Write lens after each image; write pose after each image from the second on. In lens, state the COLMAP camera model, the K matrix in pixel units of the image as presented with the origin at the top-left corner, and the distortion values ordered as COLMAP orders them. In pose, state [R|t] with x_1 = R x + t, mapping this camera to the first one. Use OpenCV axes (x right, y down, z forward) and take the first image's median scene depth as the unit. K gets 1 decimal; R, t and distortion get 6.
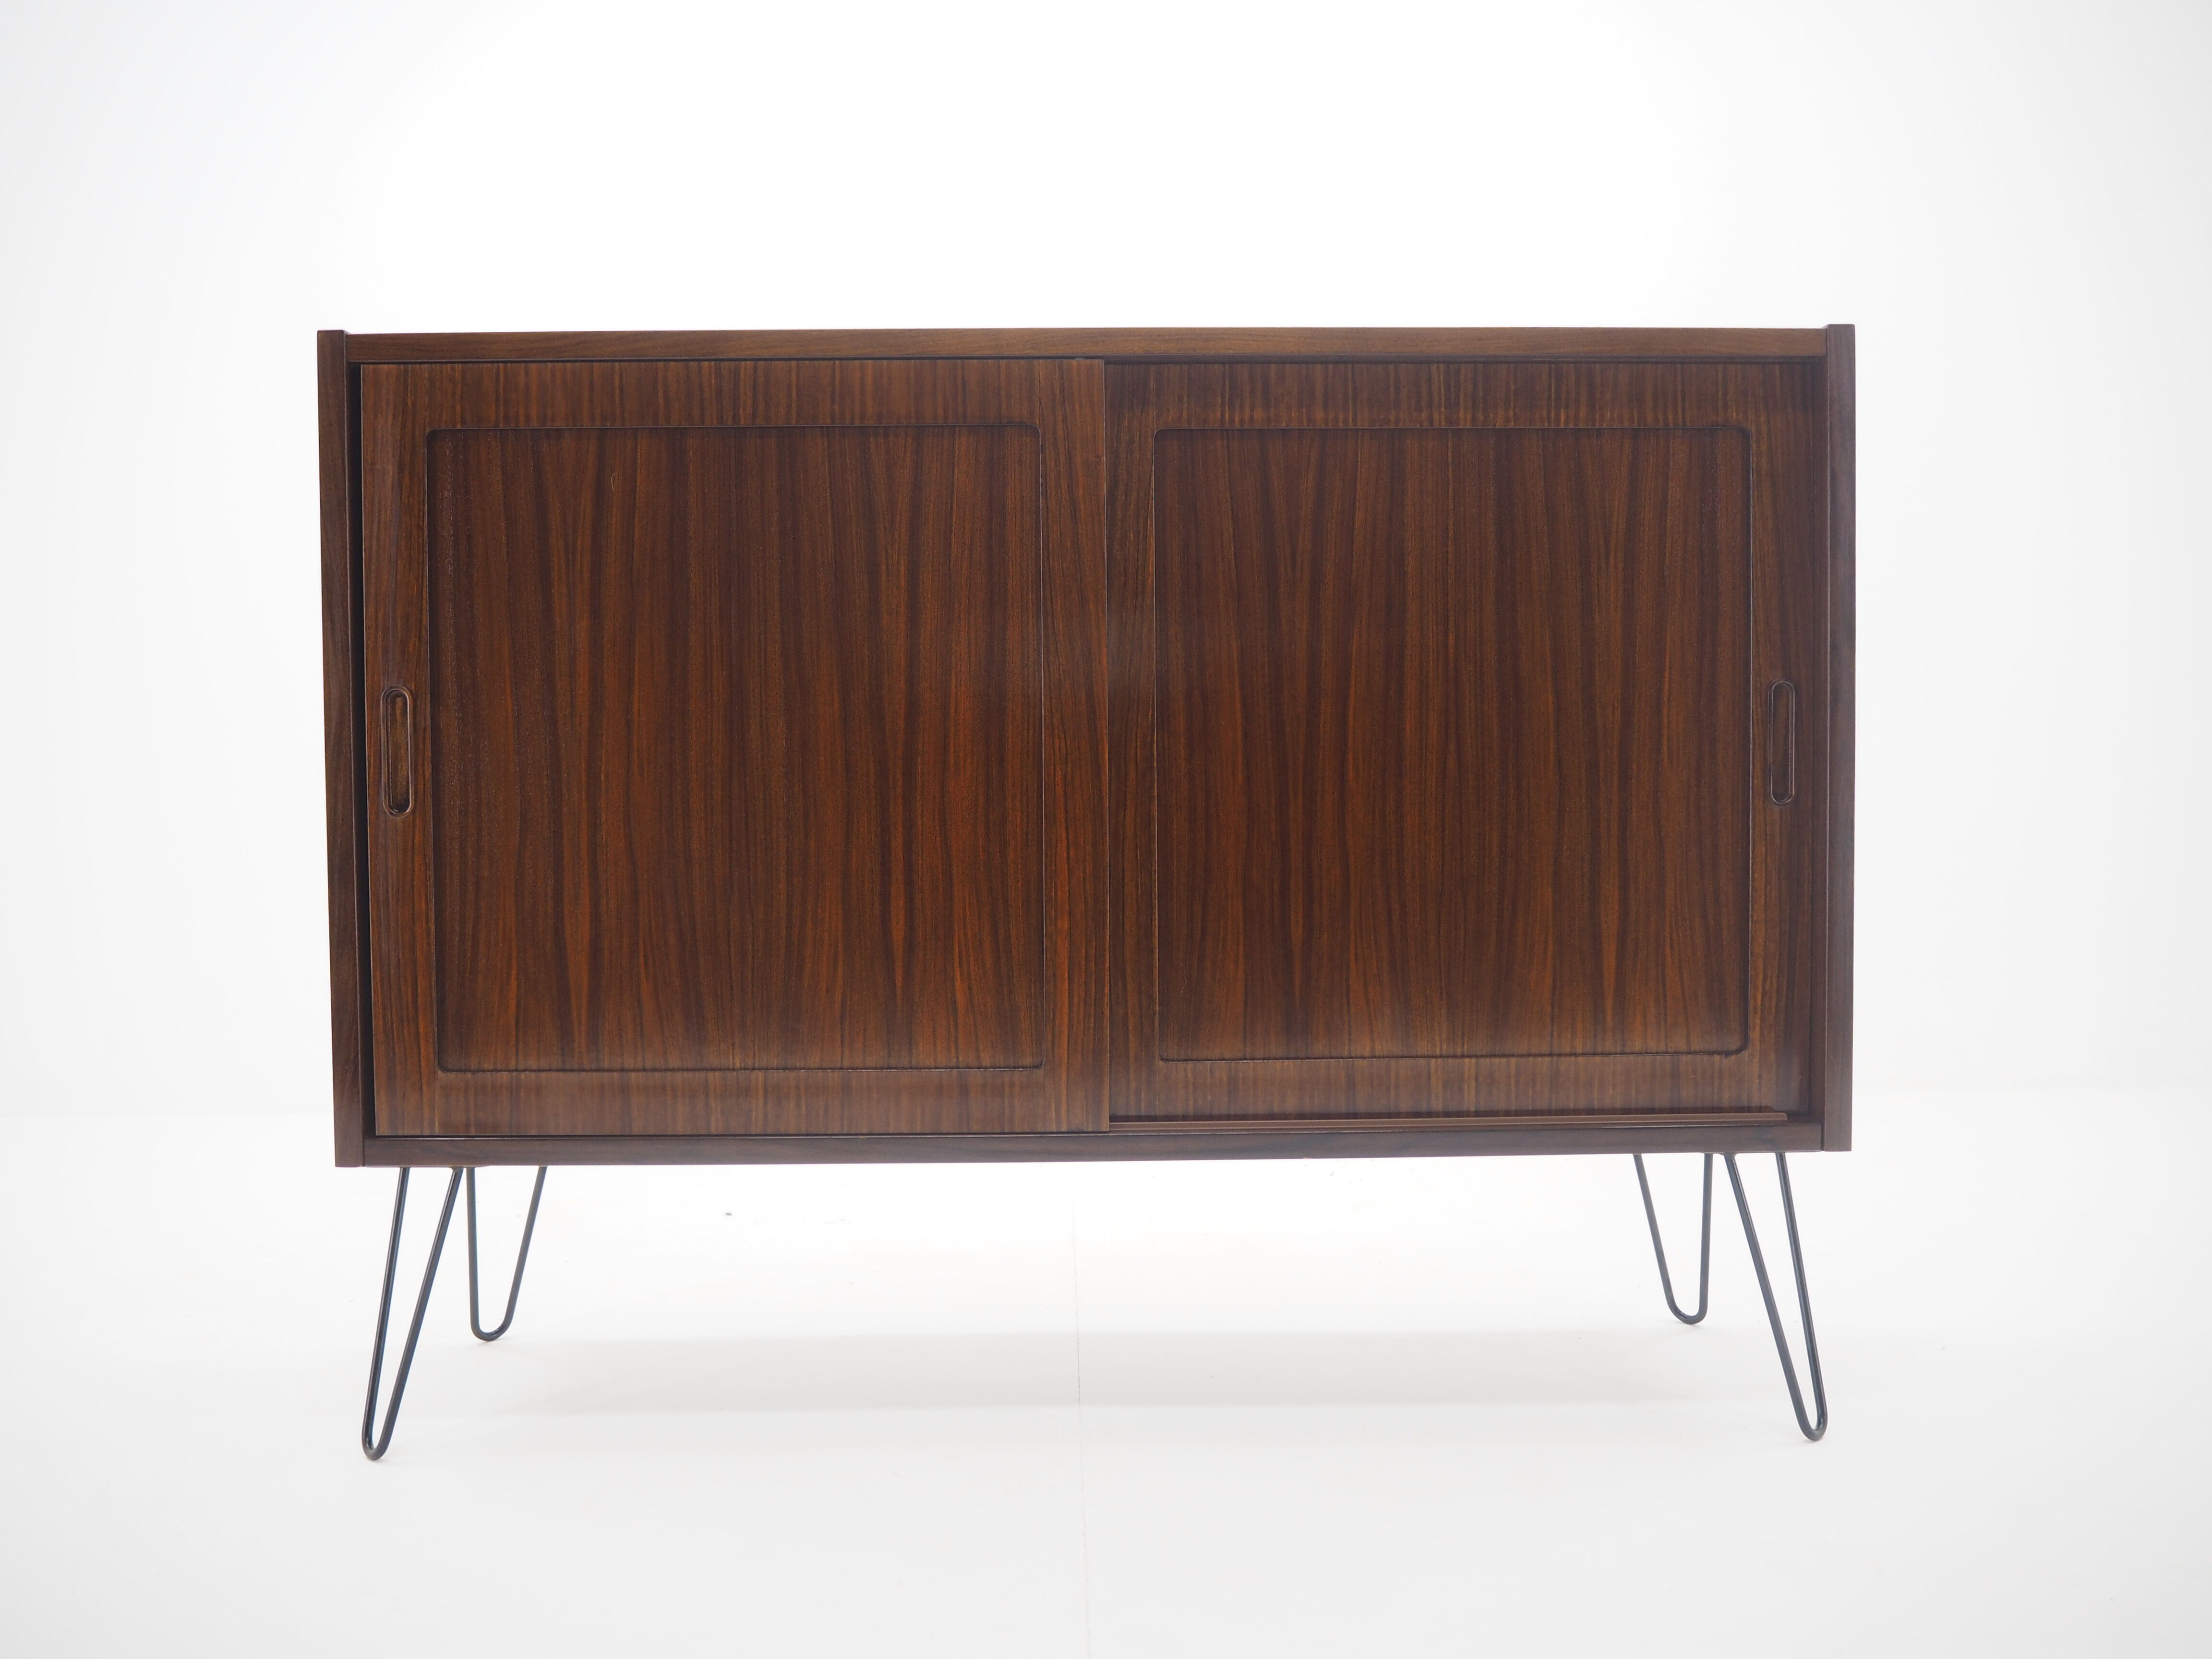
lens RADIAL K [[1847.8, 0, 1097.1], [0, 1847.8, 835.5], [0, 0, 1]] dist [-0.049112, 0.019504]
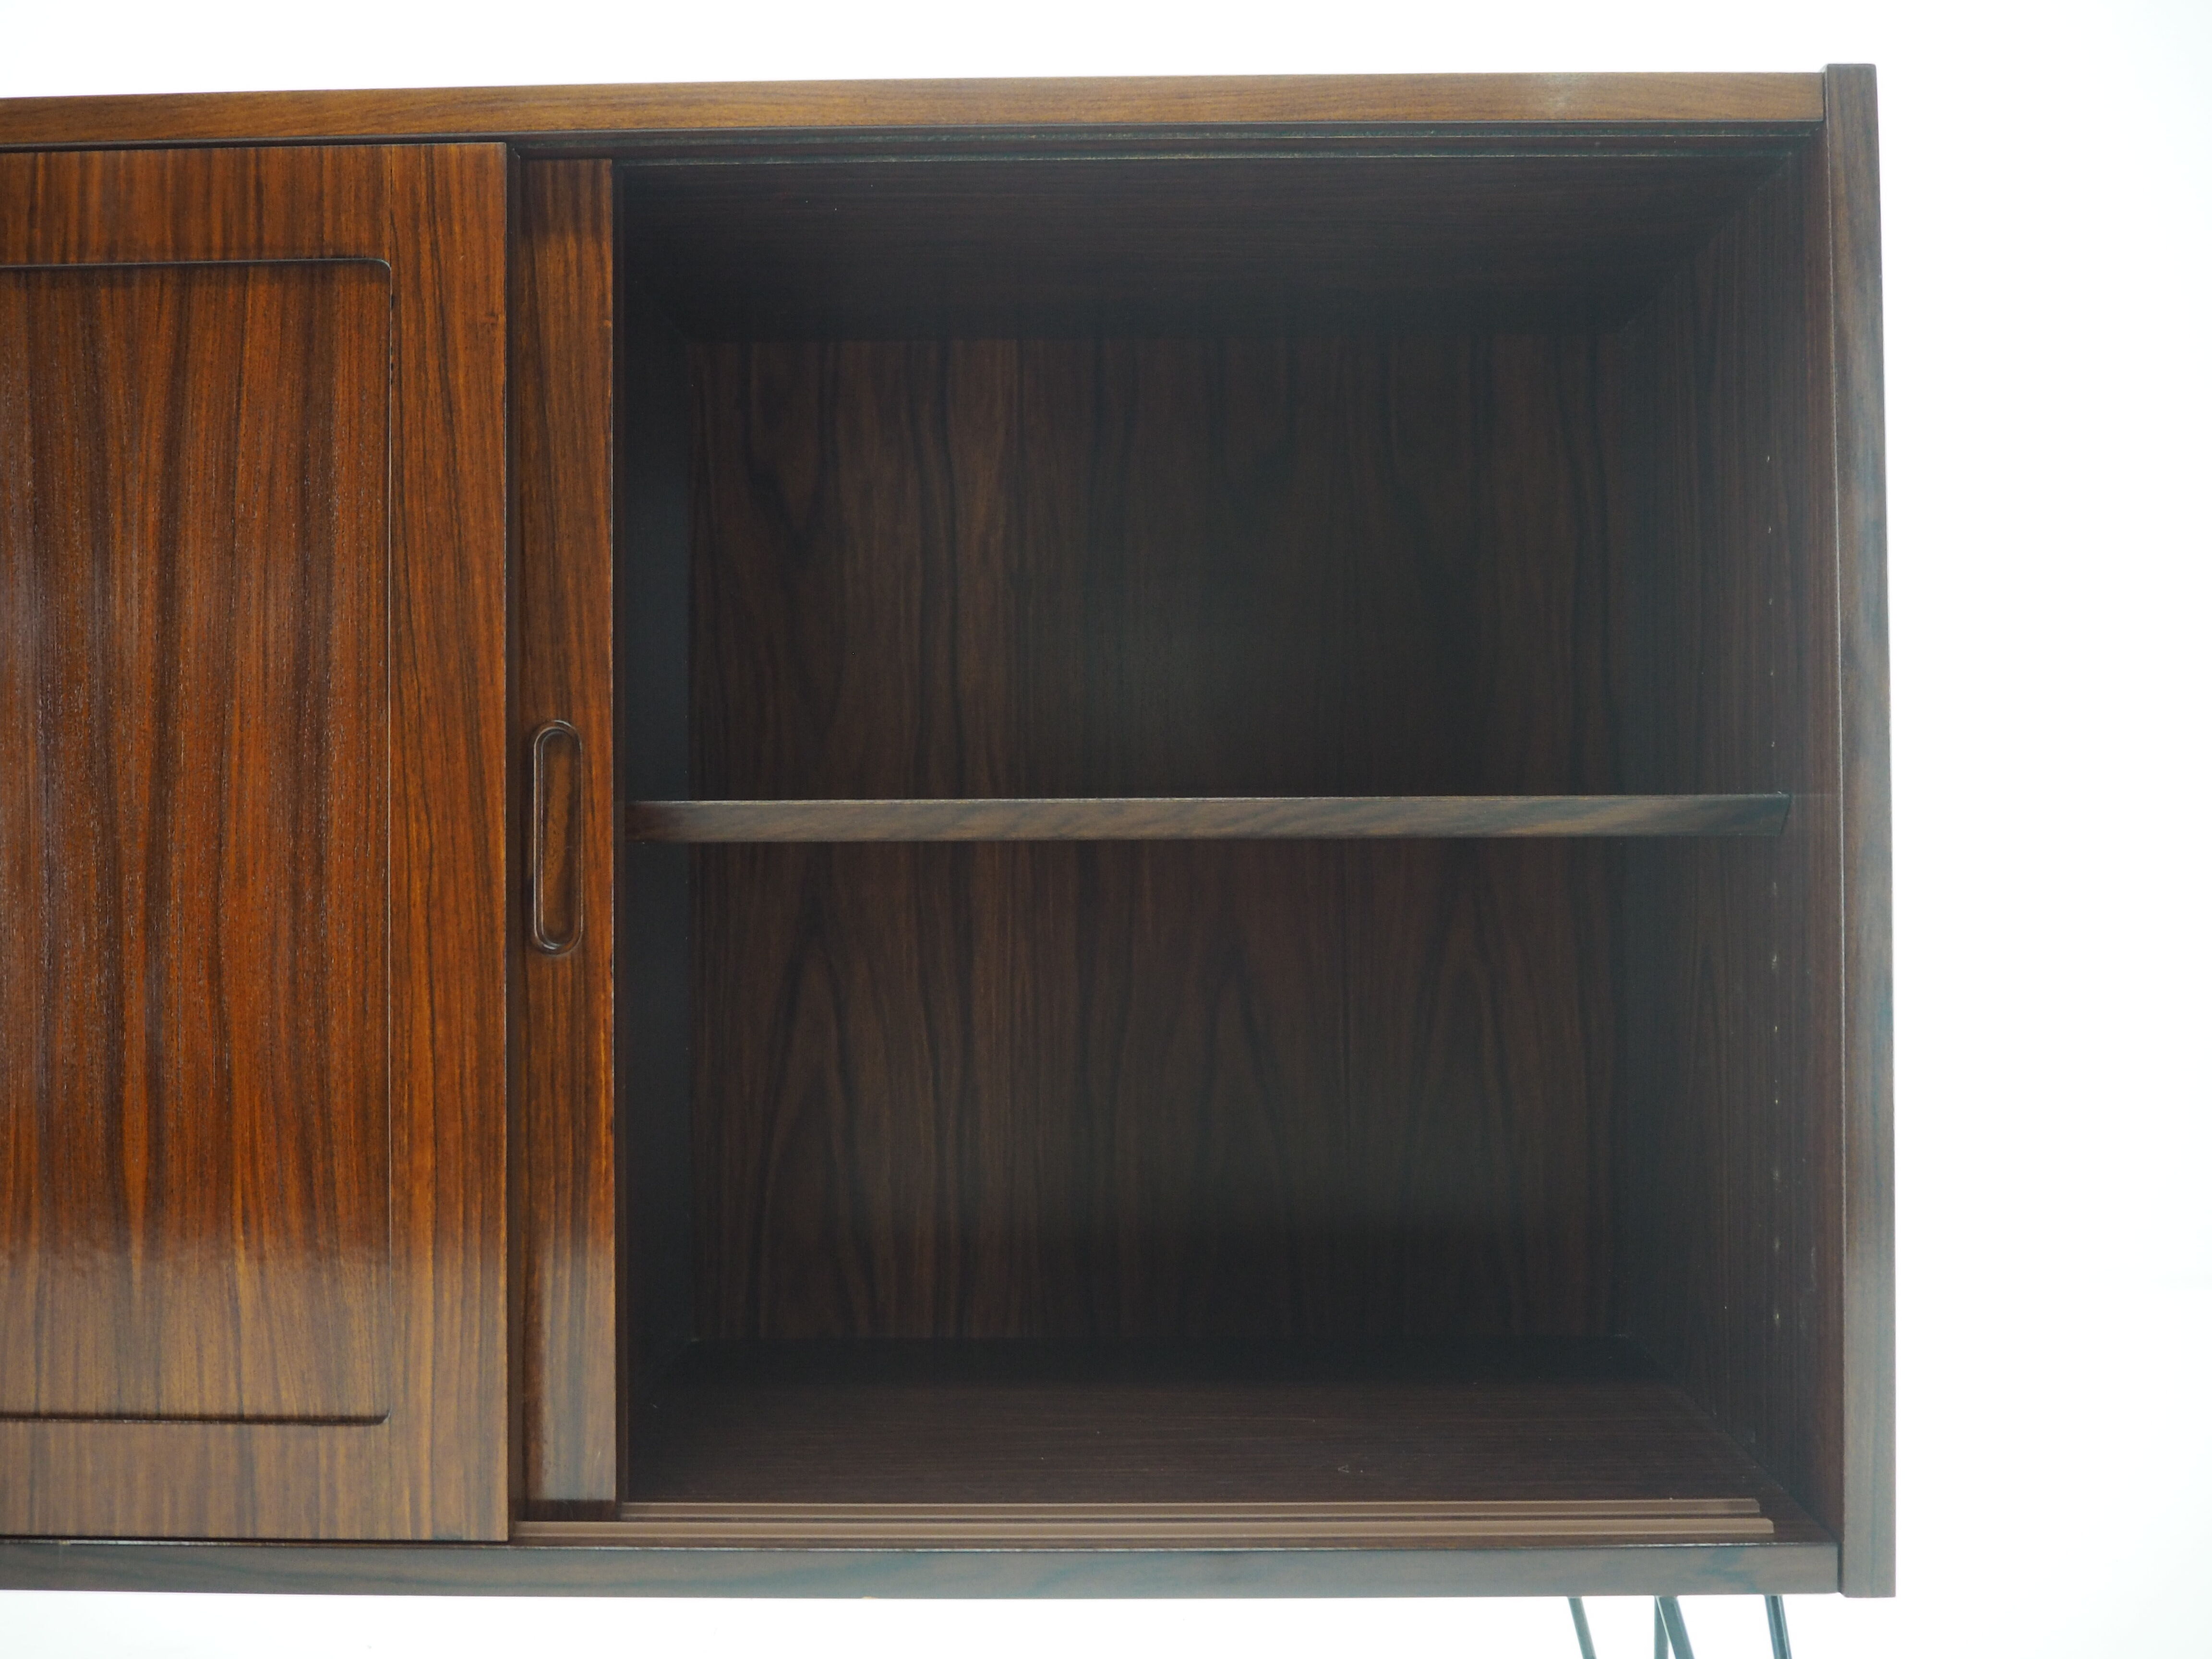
lens RADIAL K [[1847.8, 0, 1122.1], [0, 1847.8, 816.8], [0, 0, 1]] dist [-0.049112, 0.019504]
pose [[0.999581, 0.001850, -0.028884, 0.204387], [-0.003349, 0.998645, -0.051937, -0.026243], [0.028748, 0.052012, 0.998233, 0.458931]]
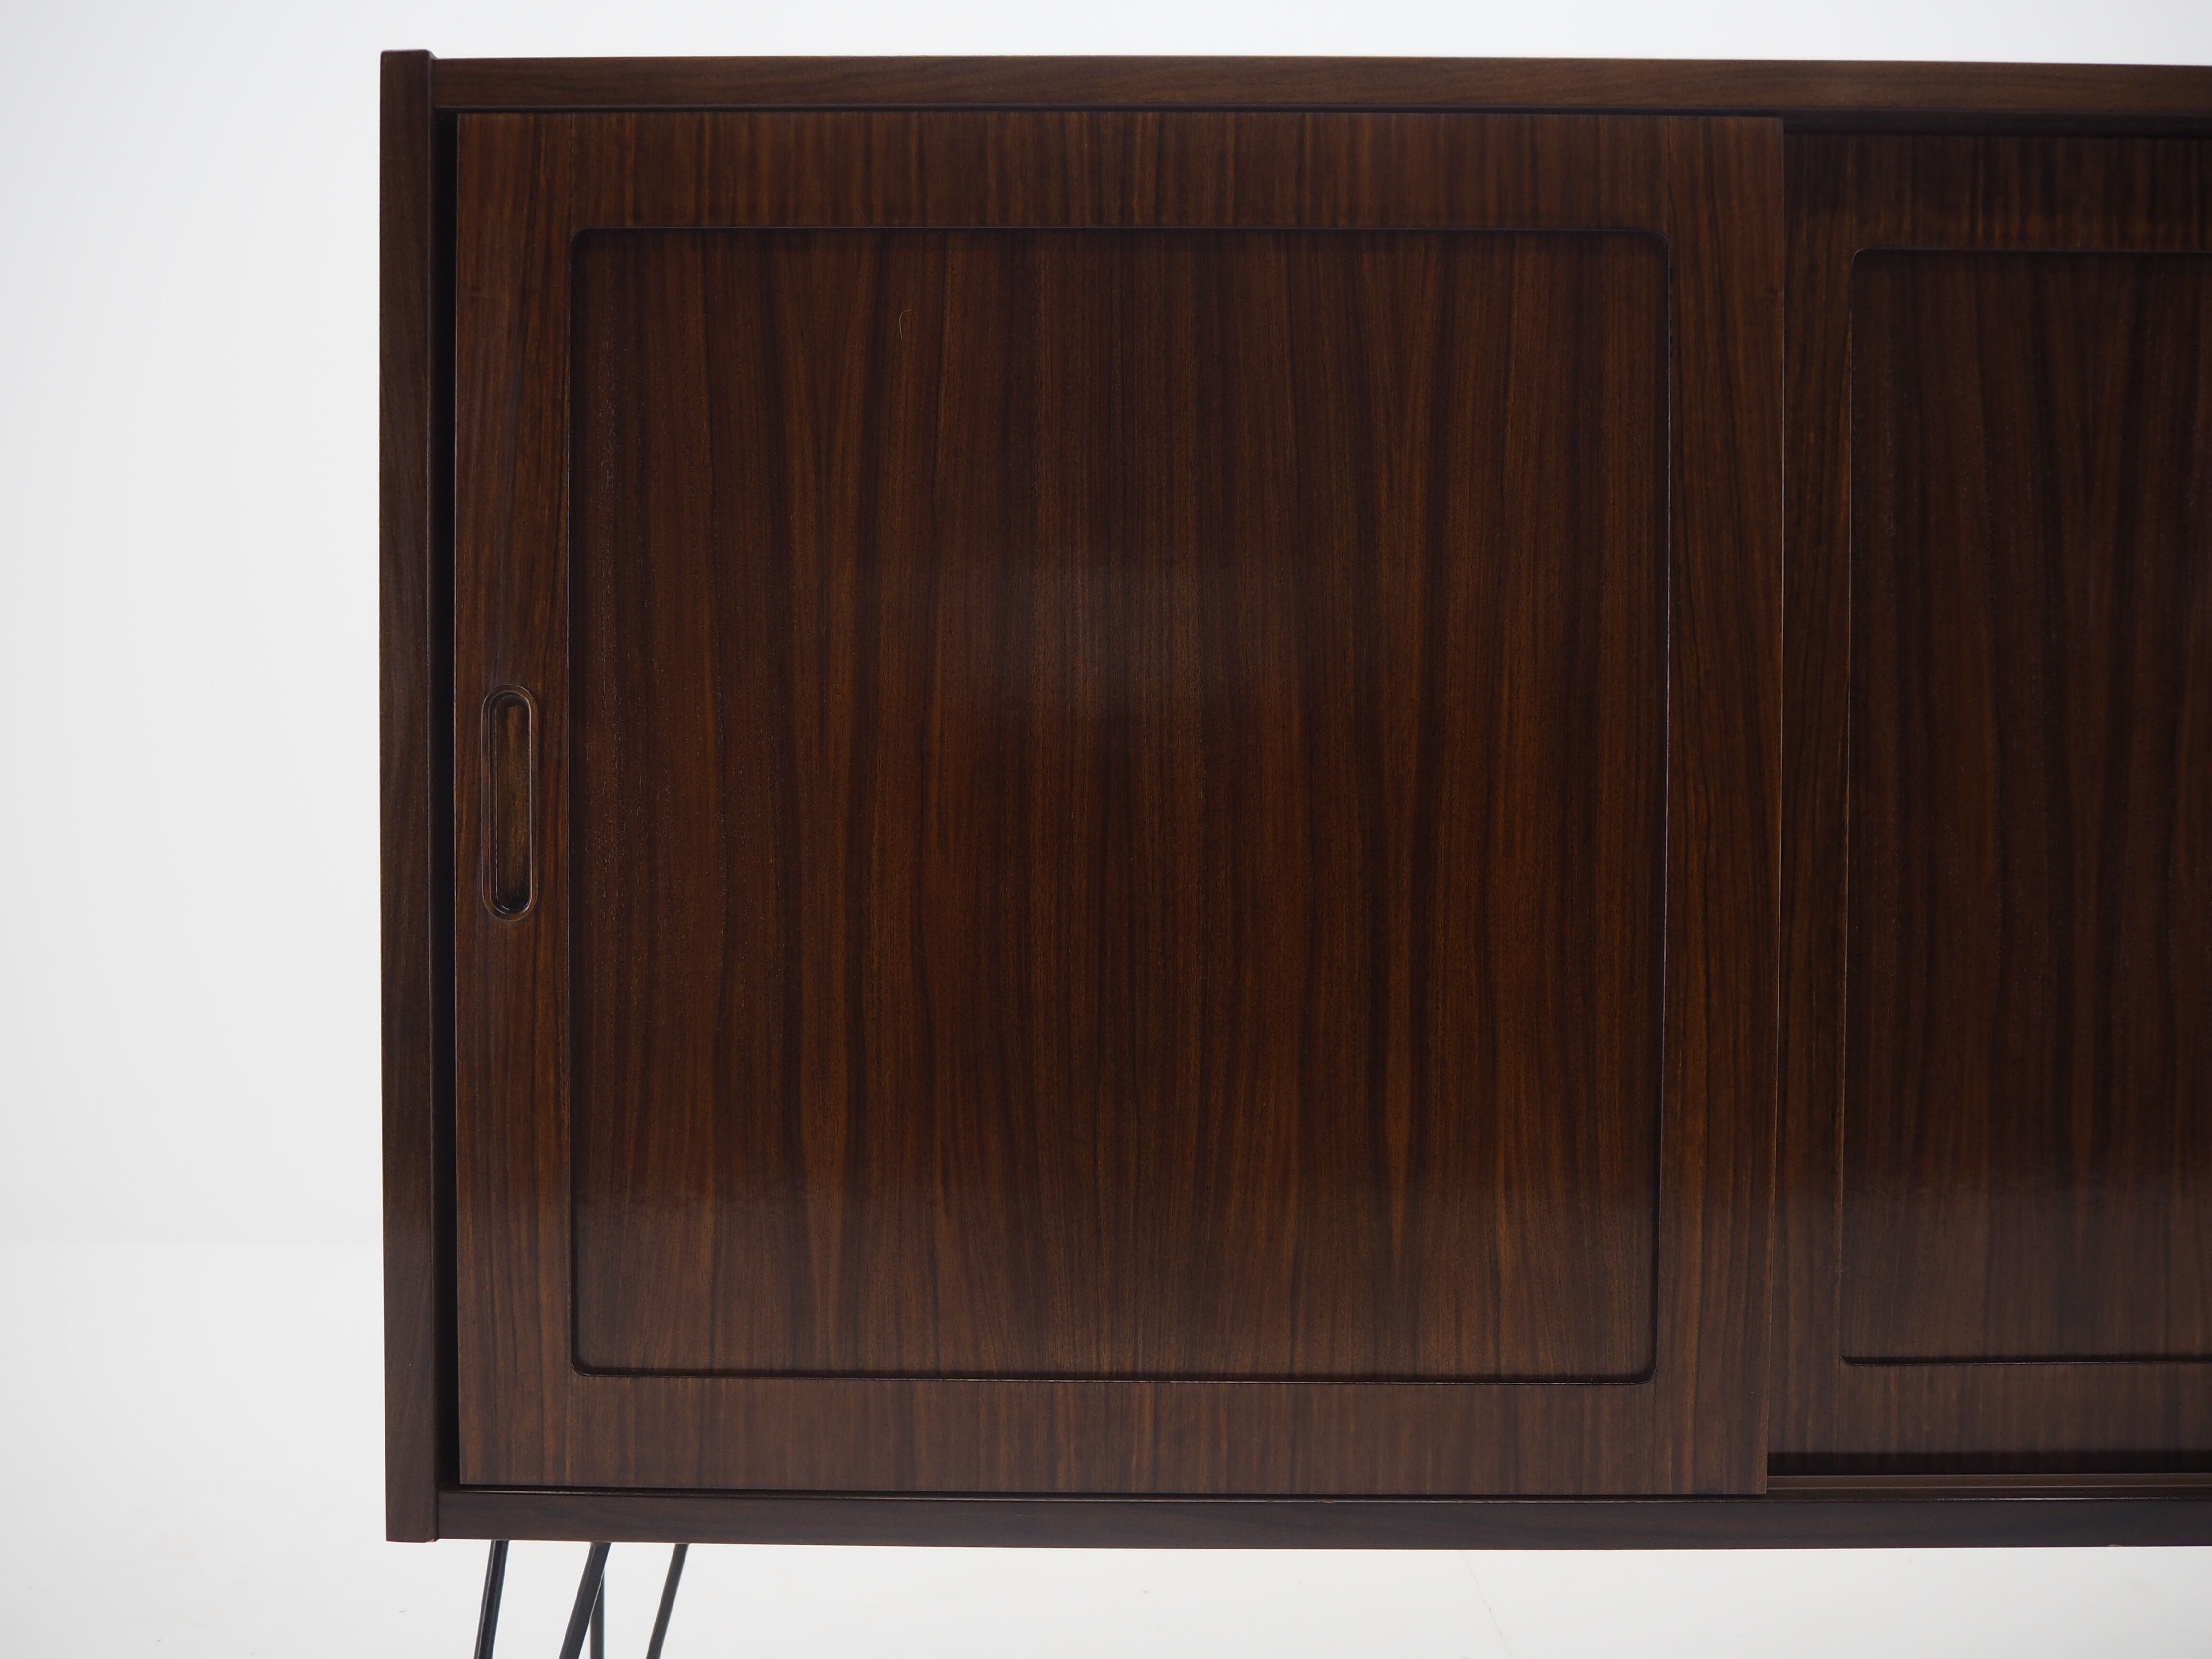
lens RADIAL K [[1847.8, 0, 1102.2], [0, 1847.8, 839.7], [0, 0, 1]] dist [-0.049112, 0.019504]
pose [[0.999654, 0.011642, -0.023575, -0.185710], [-0.012050, 0.999778, -0.017265, -0.026738], [0.023369, 0.017543, 0.999573, 0.440515]]
